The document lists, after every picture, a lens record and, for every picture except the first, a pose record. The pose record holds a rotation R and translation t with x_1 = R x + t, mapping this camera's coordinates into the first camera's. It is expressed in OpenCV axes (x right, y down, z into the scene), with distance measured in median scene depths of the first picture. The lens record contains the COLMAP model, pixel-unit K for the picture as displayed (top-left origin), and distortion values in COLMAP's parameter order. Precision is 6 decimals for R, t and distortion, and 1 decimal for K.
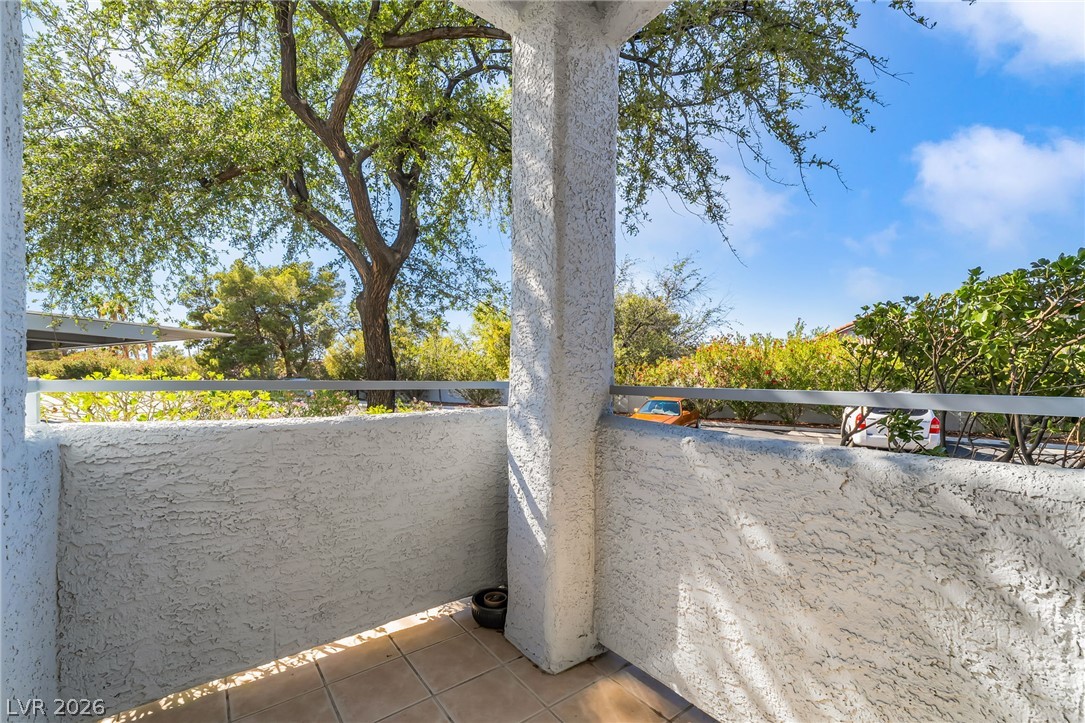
lens RADIAL K [[441.3, 0, 544.6], [0, 441.3, 390.0], [0, 0, 1]] dist [0.000288, 0.000053]
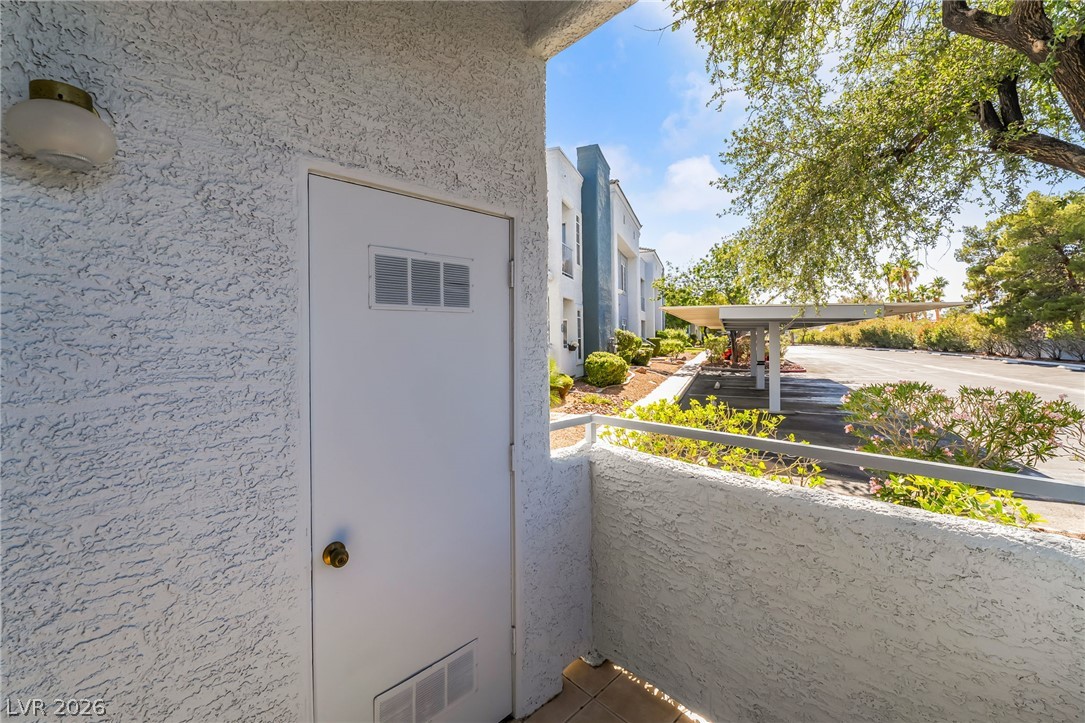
lens RADIAL K [[447.8, 0, 540.0], [0, 447.8, 337.8], [0, 0, 1]] dist [0.001577, 0.000220]
pose [[0.104817, -0.014244, -0.994389, 0.104251], [-0.008094, 0.999852, -0.015175, -0.066890], [0.994459, 0.009640, 0.104687, 0.158160]]
